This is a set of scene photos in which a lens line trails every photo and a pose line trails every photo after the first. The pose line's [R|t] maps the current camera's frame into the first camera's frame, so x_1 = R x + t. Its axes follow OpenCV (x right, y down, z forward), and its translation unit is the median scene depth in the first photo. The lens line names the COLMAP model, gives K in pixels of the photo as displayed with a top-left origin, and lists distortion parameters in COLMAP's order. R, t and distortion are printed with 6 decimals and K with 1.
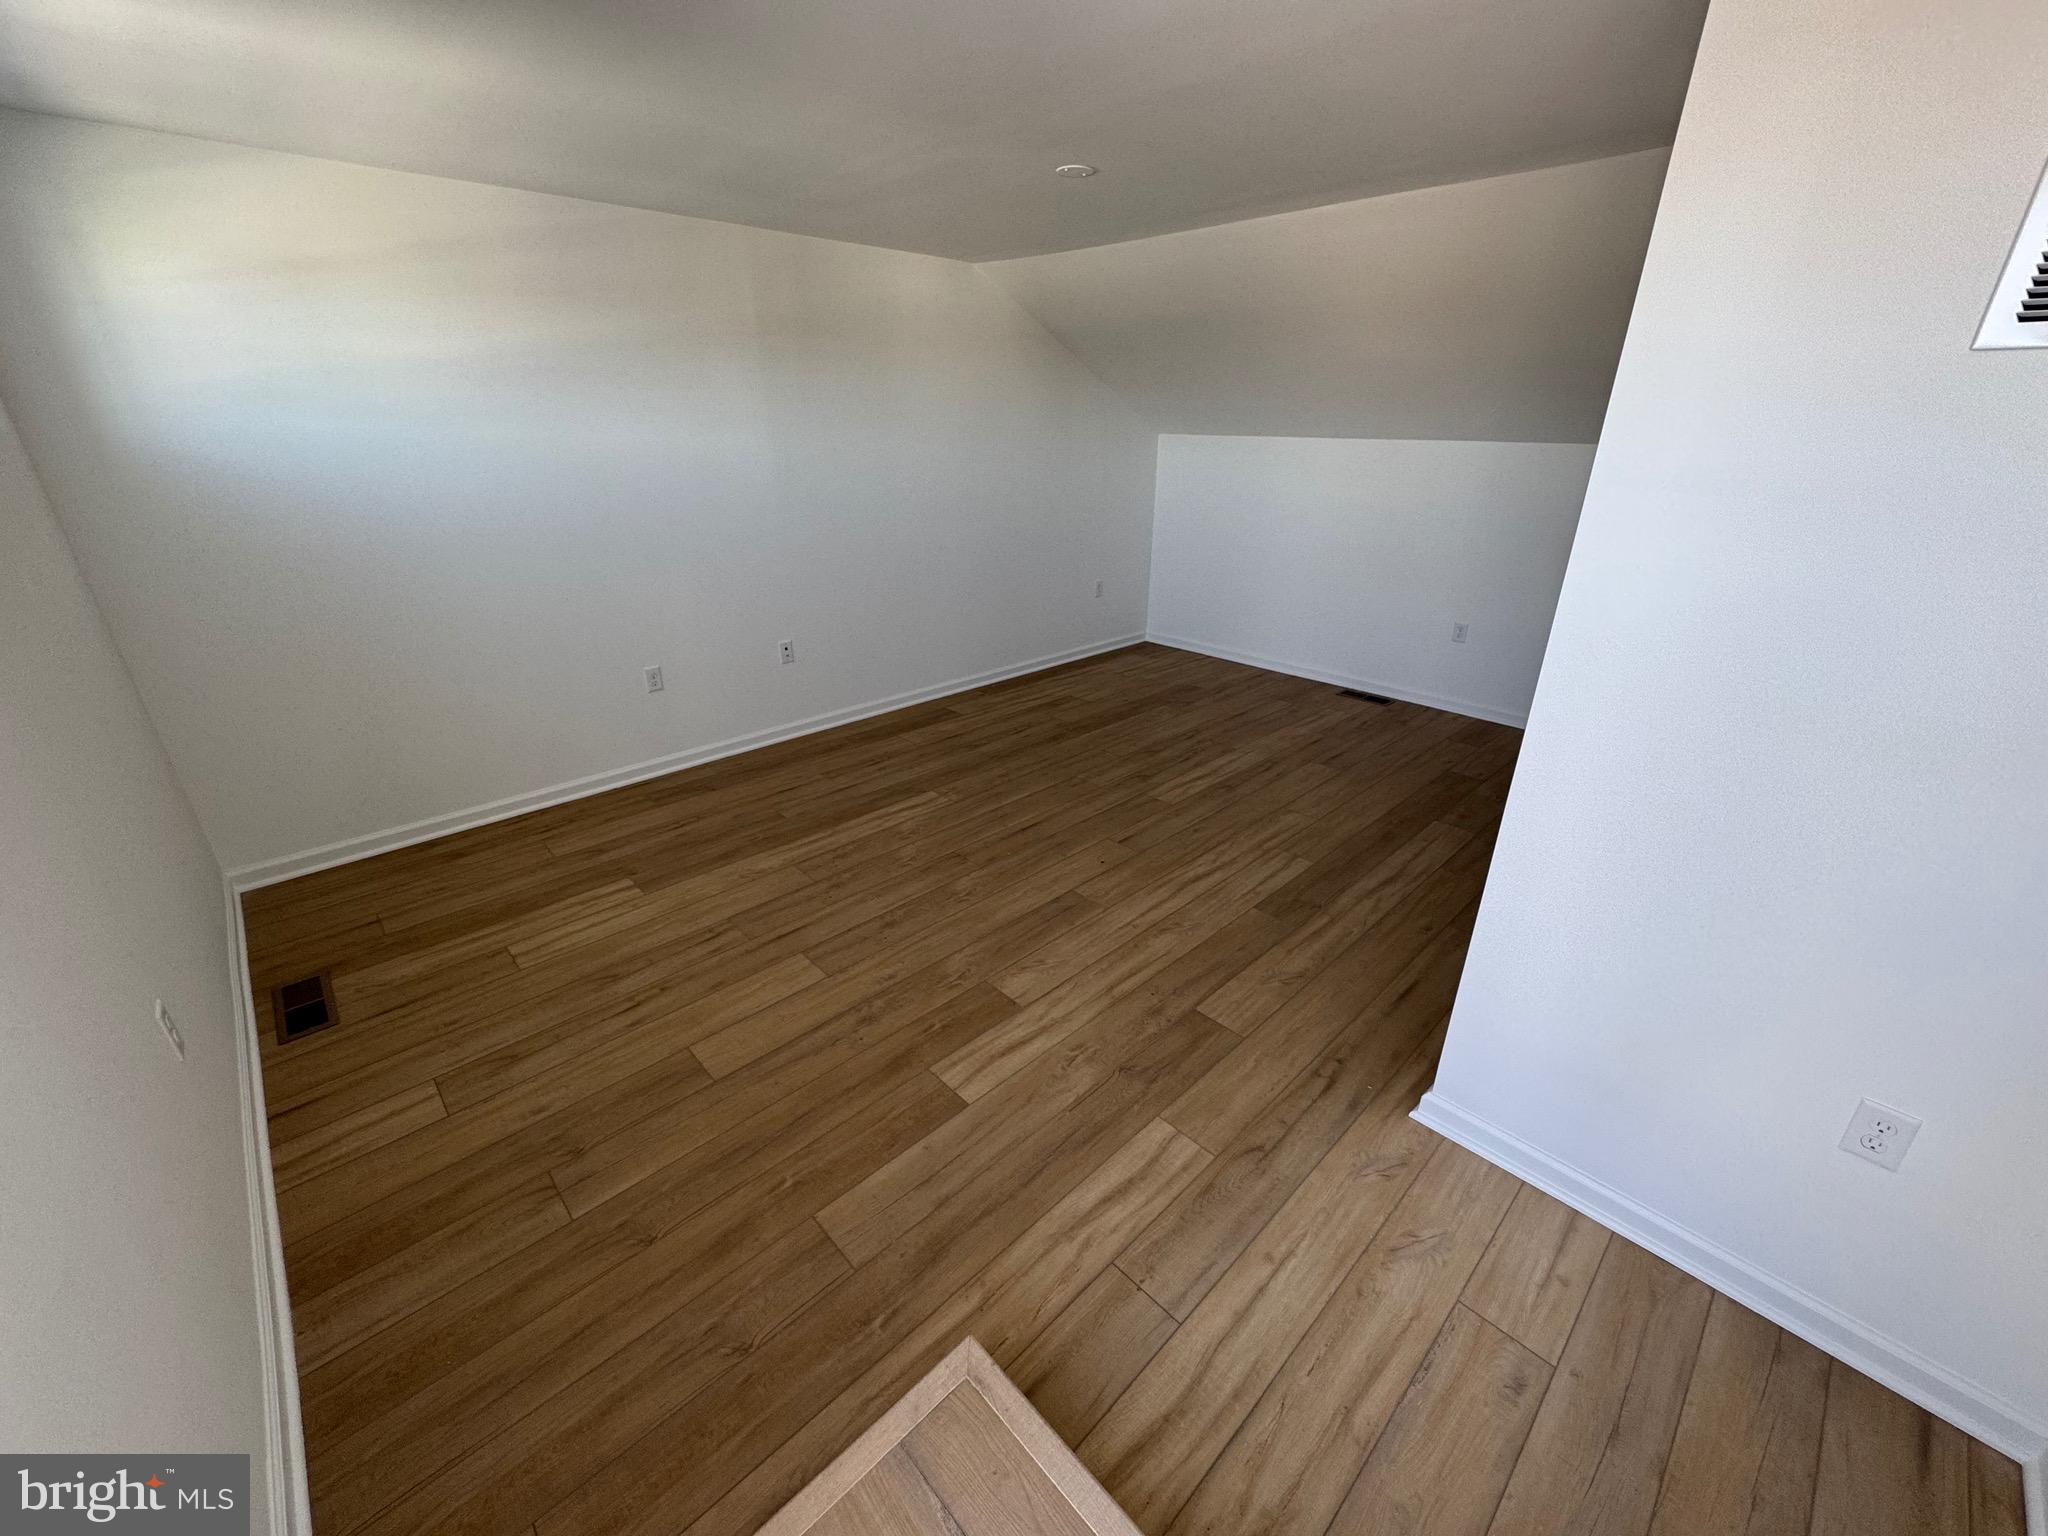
lens RADIAL K [[818.6, 0, 1024.1], [0, 818.6, 765.0], [0, 0, 1]] dist [-0.003180, 0.000088]
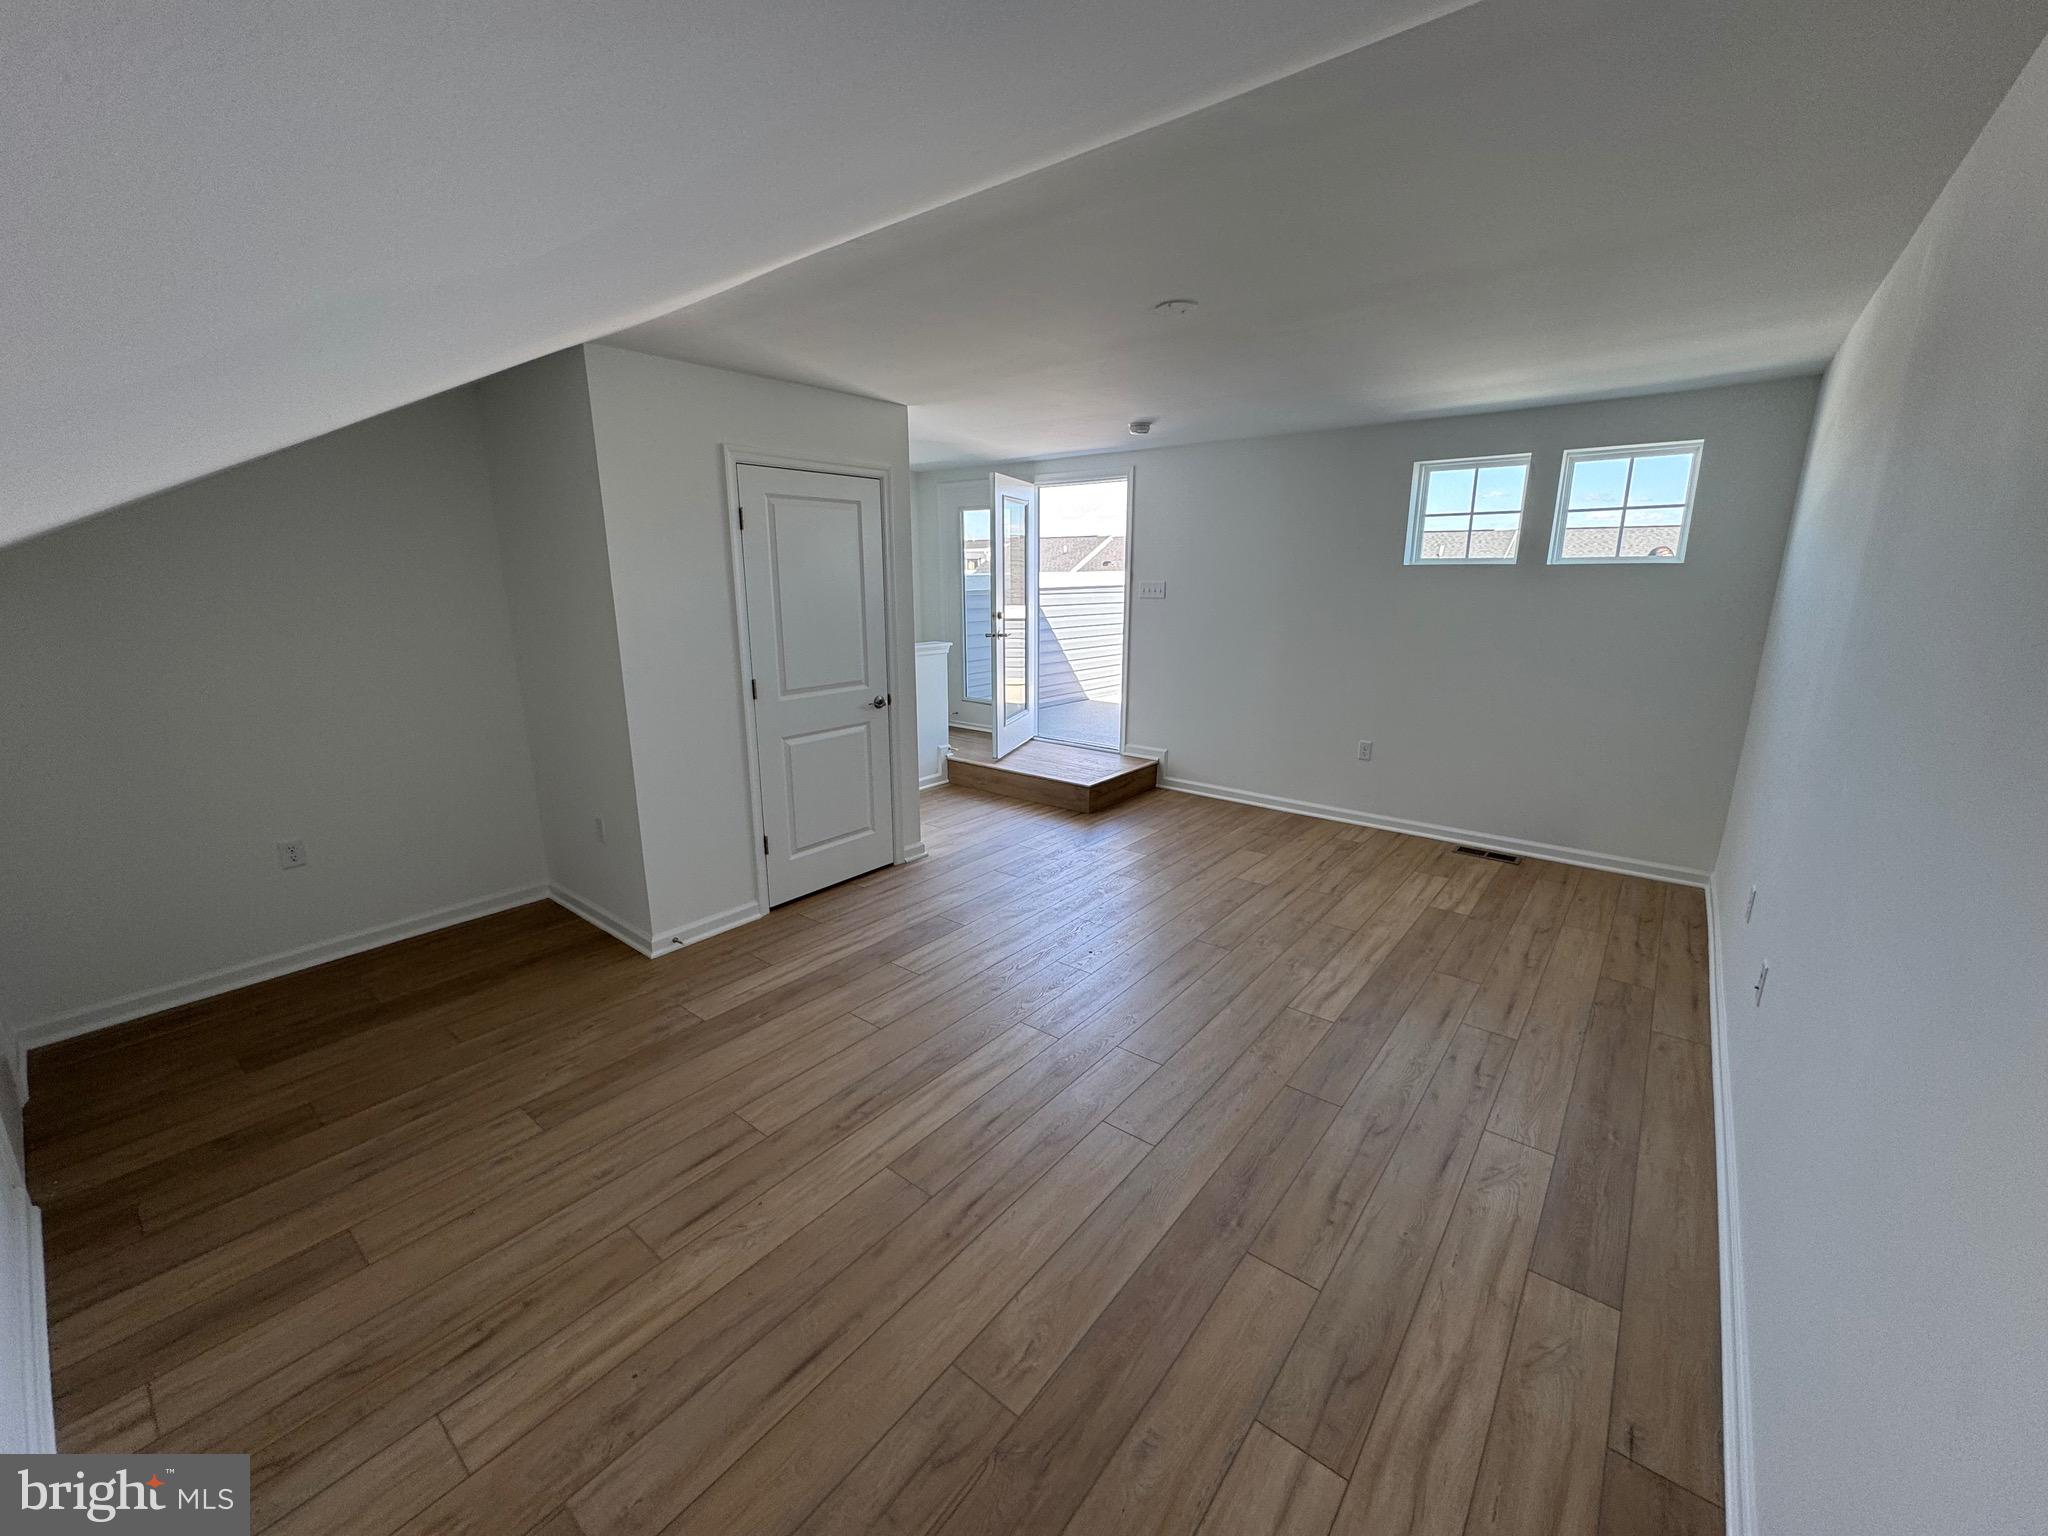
lens RADIAL K [[818.6, 0, 1021.8], [0, 818.6, 764.9], [0, 0, 1]] dist [-0.003180, 0.000088]
pose [[-0.991557, 0.030875, -0.125941, 0.305599], [-0.050688, 0.801671, 0.595613, -0.694688], [0.119353, 0.596968, -0.793337, 1.660449]]
